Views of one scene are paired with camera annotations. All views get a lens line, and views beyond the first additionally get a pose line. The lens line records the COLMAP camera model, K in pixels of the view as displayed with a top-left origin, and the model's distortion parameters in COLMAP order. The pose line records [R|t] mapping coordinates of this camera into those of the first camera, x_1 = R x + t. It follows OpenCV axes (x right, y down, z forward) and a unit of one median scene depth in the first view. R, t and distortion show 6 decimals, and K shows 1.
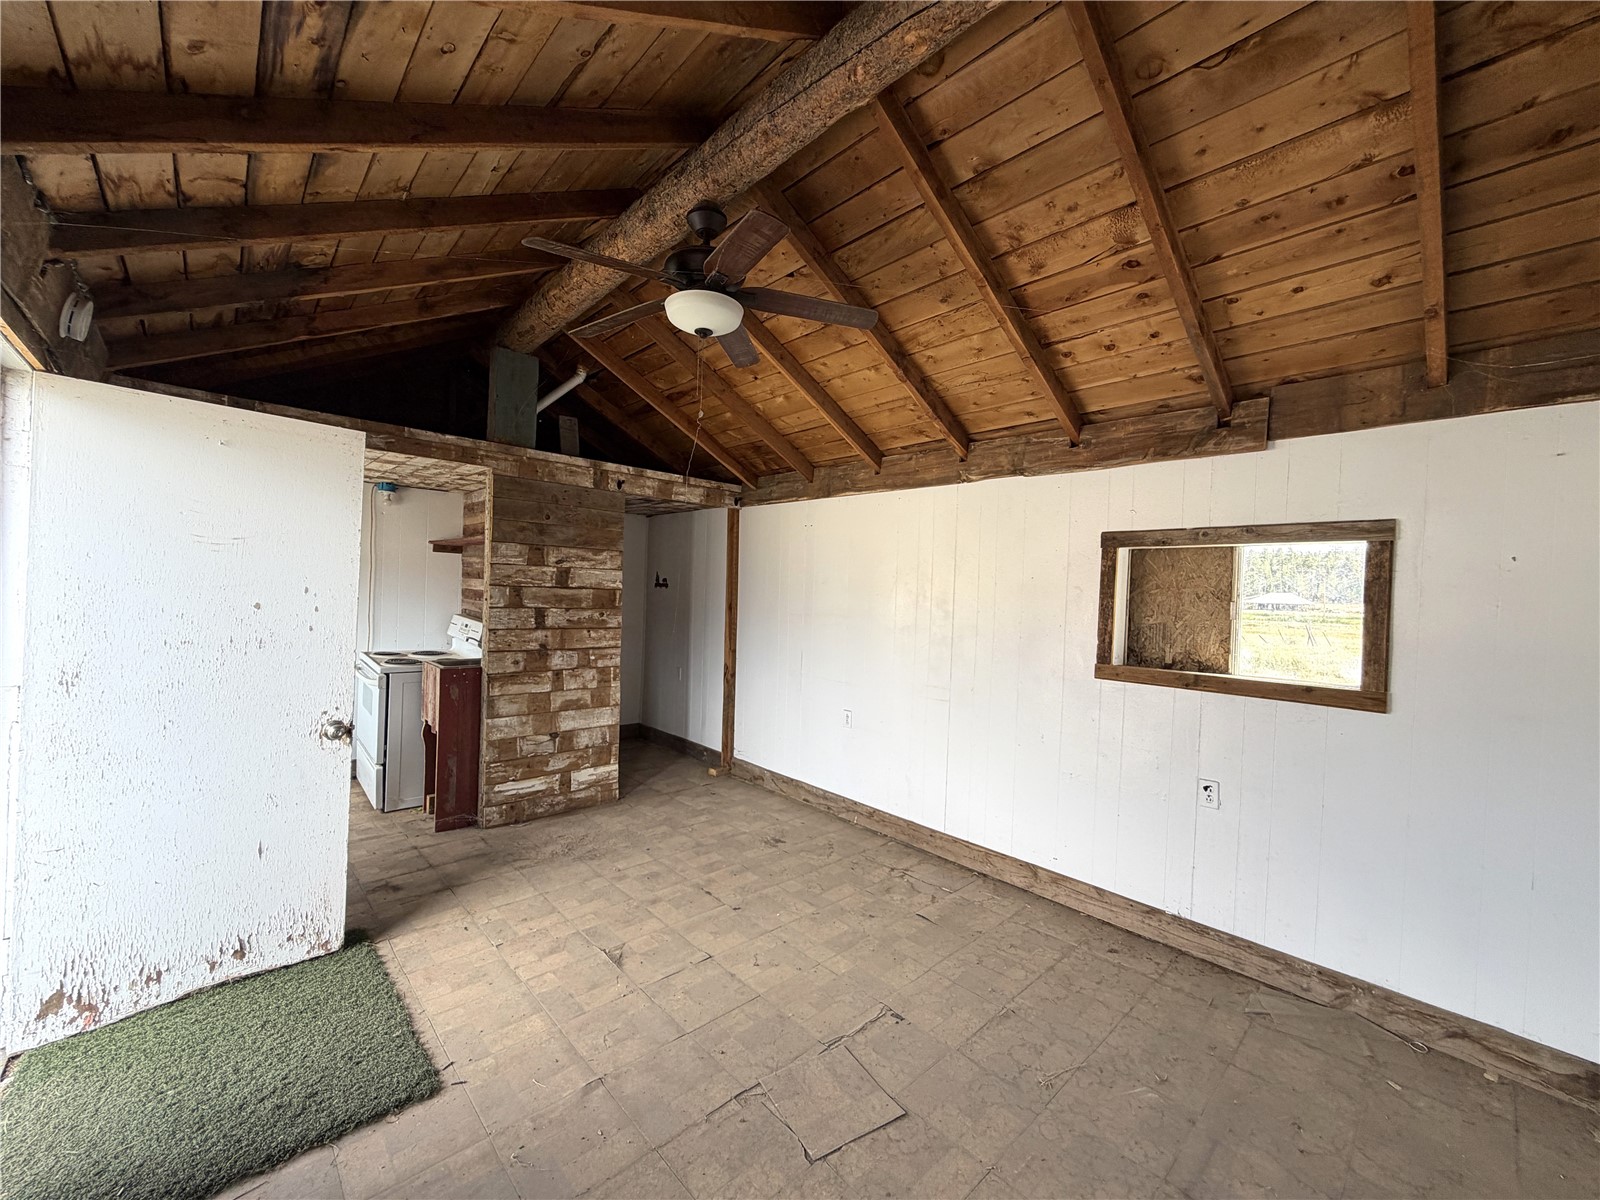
lens RADIAL K [[636.2, 0, 787.0], [0, 636.2, 595.2], [0, 0, 1]] dist [-0.000104, 0.000667]
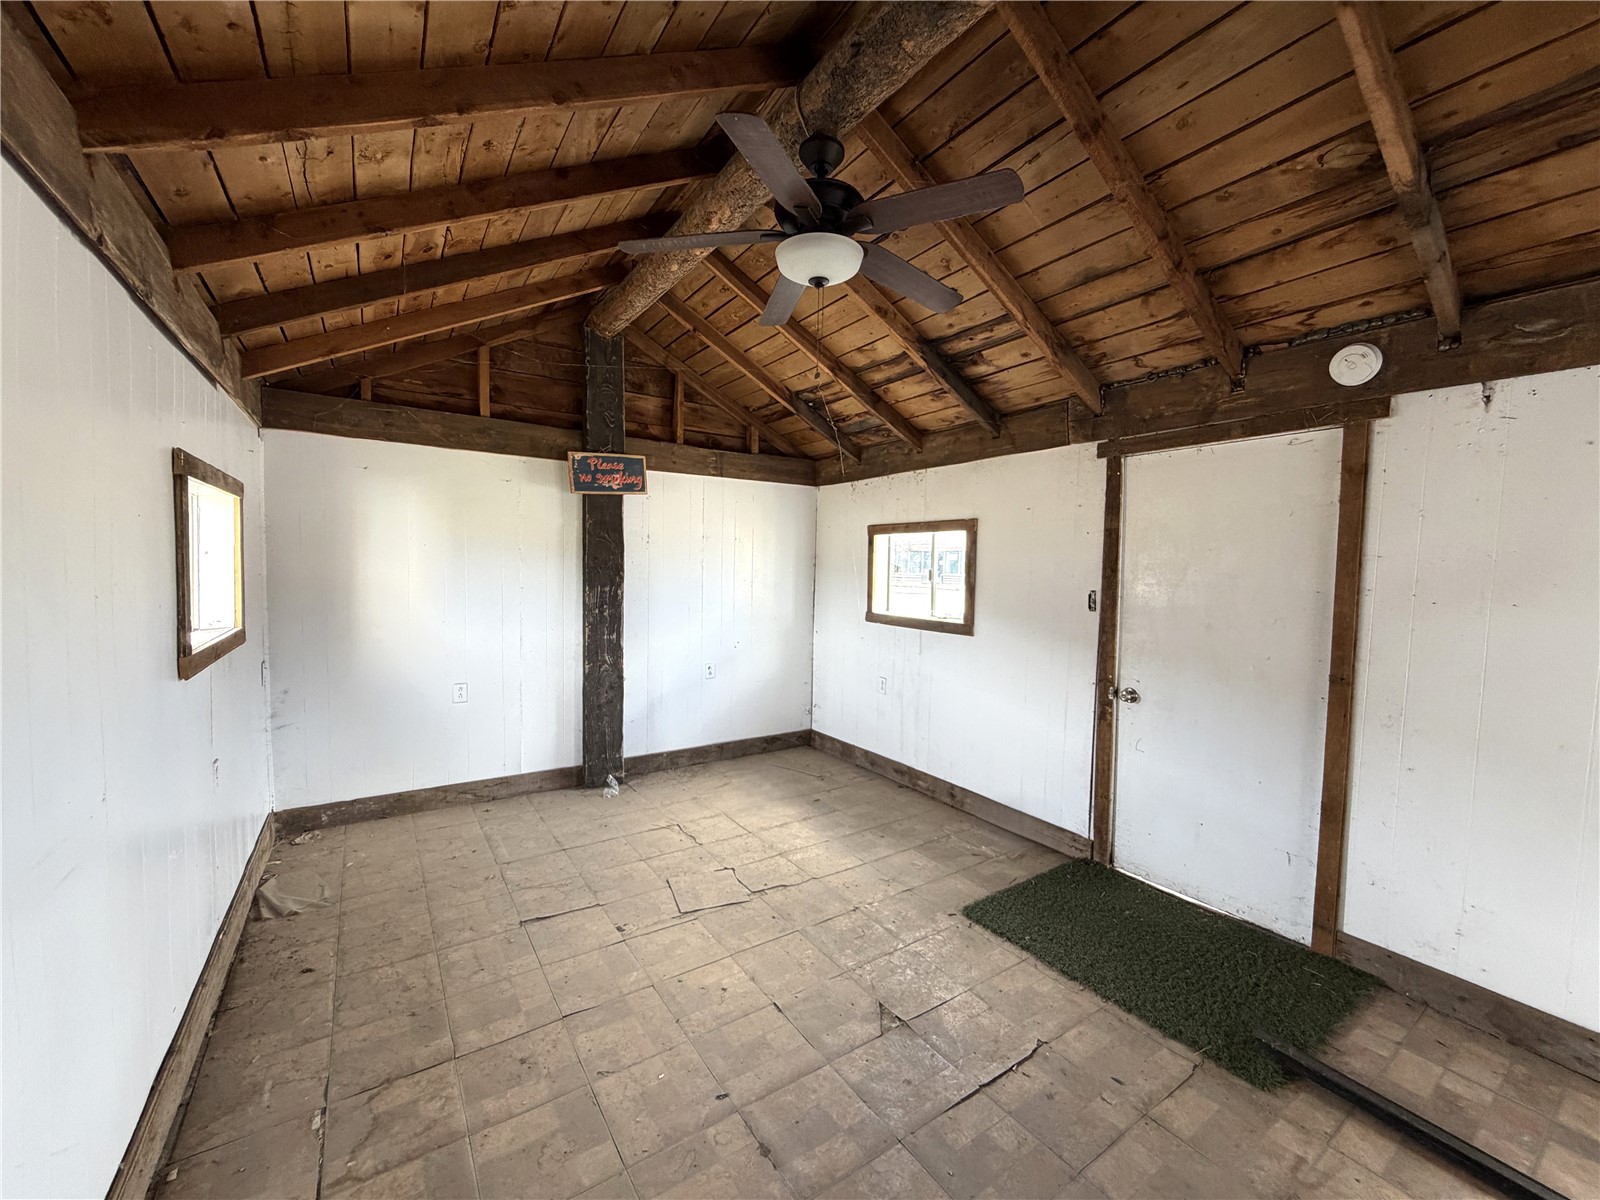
lens RADIAL K [[636.2, 0, 786.8], [0, 636.2, 599.8], [0, 0, 1]] dist [-0.000104, 0.000667]
pose [[-0.985969, -0.061022, 0.155376, -0.152822], [-0.051355, 0.996531, 0.065489, -0.016794], [-0.158834, 0.056590, -0.985682, 1.167214]]
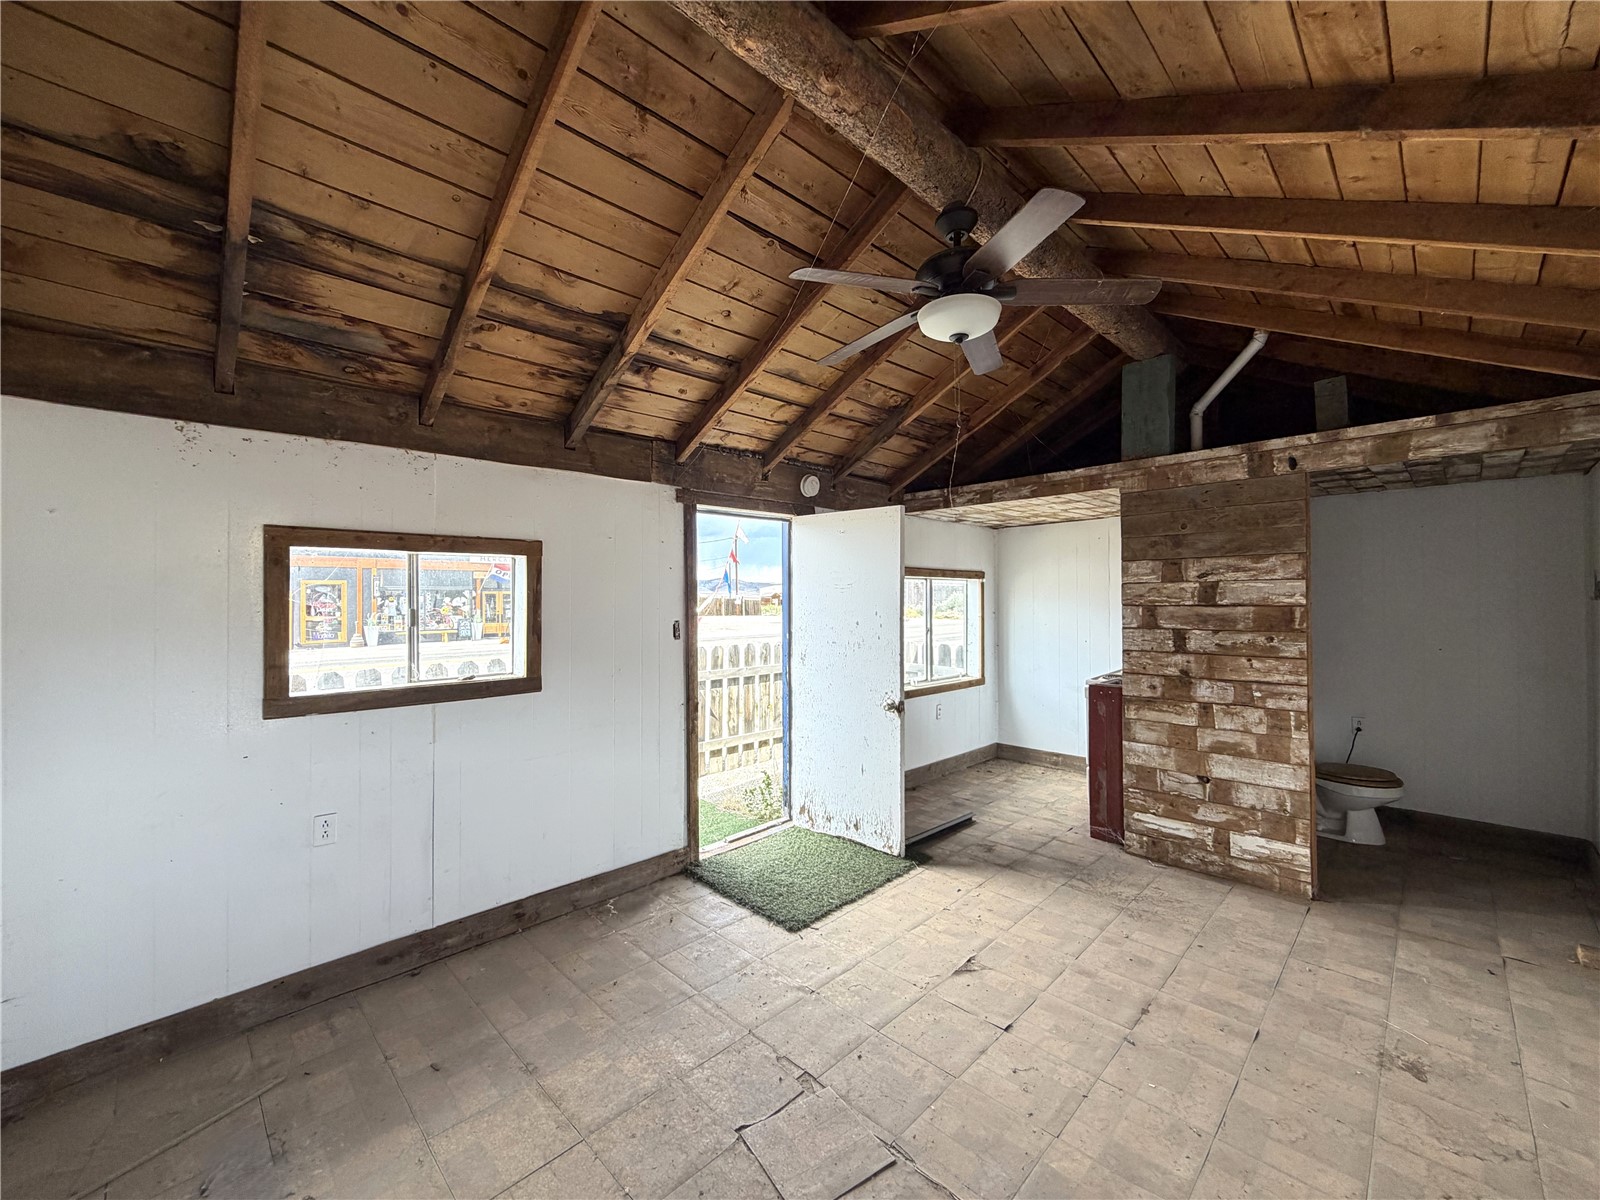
lens RADIAL K [[636.2, 0, 803.7], [0, 636.2, 596.5], [0, 0, 1]] dist [-0.000104, 0.000667]
pose [[0.045068, -0.040663, -0.998156, 0.488954], [0.005055, 0.999168, -0.040476, 0.007803], [0.998971, -0.003221, 0.045236, 0.444382]]
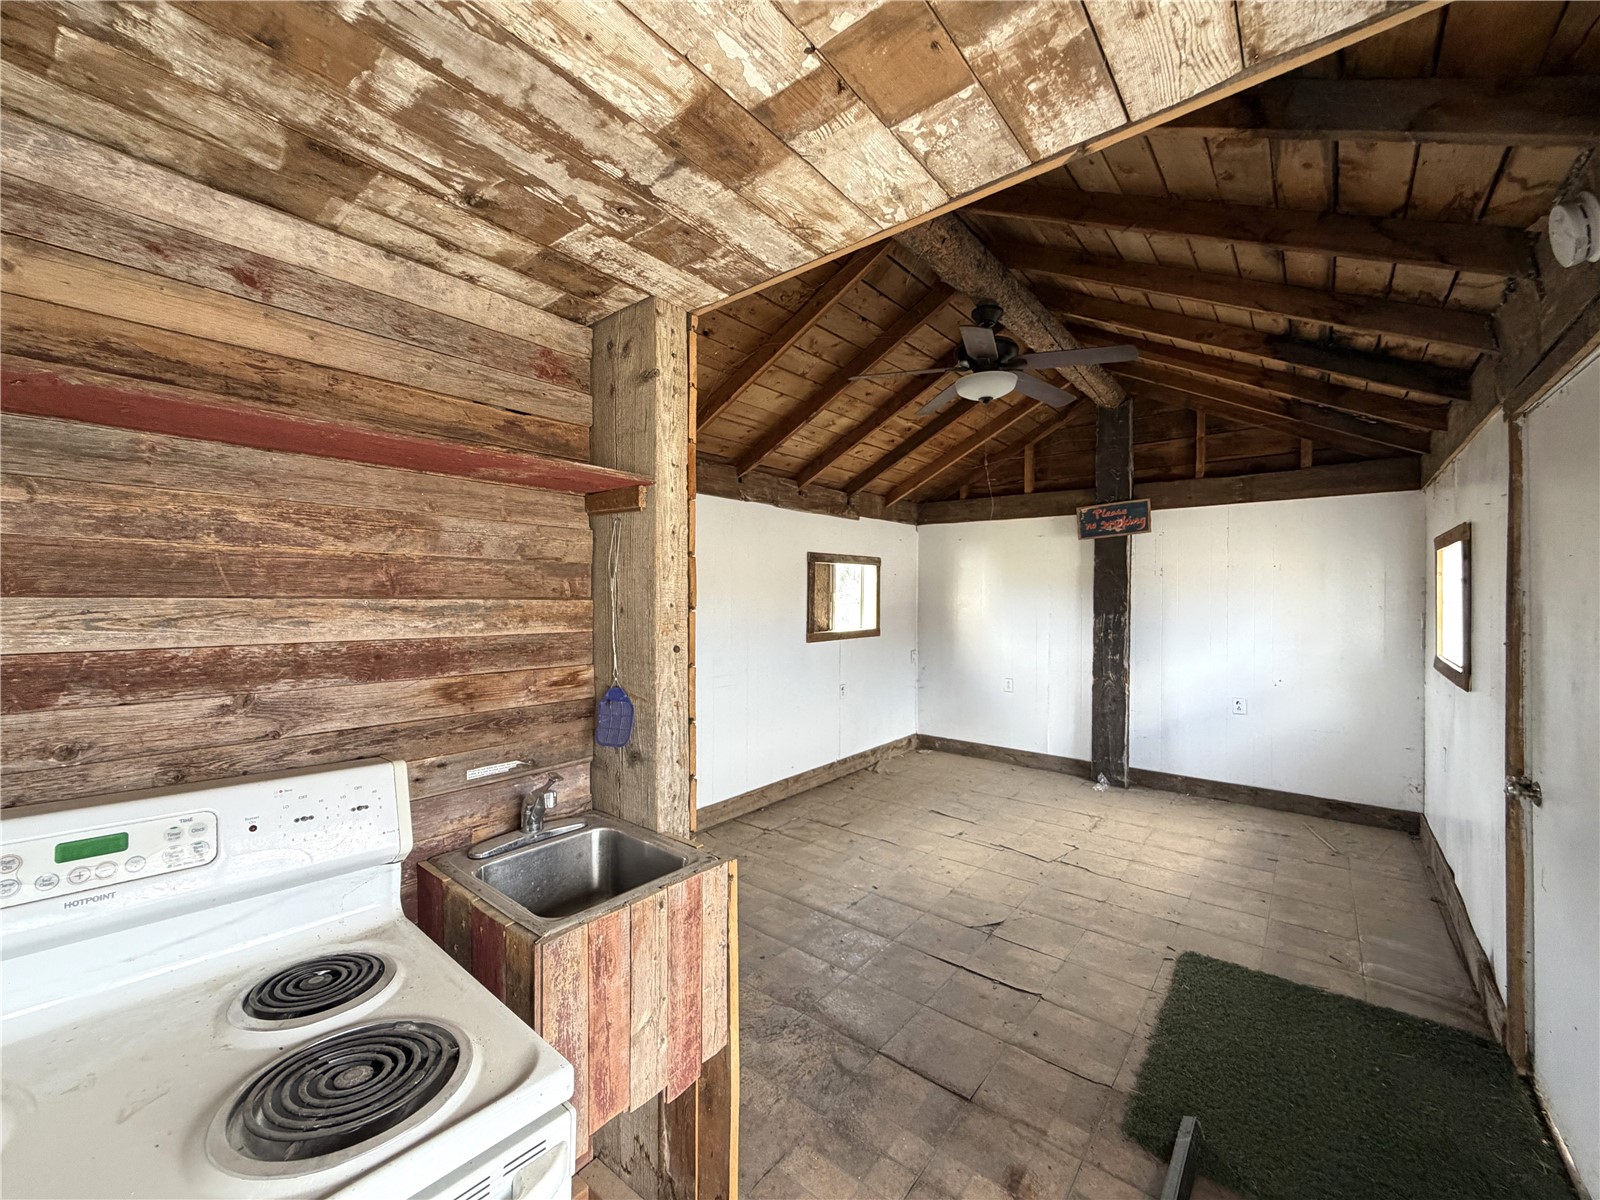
lens RADIAL K [[636.2, 0, 800.3], [0, 636.2, 600.2], [0, 0, 1]] dist [-0.000104, 0.000667]
pose [[-0.147029, -0.044827, 0.988116, -0.838873], [-0.000100, 0.998973, 0.045305, -0.038804], [-0.989132, 0.006563, -0.146882, 0.959973]]
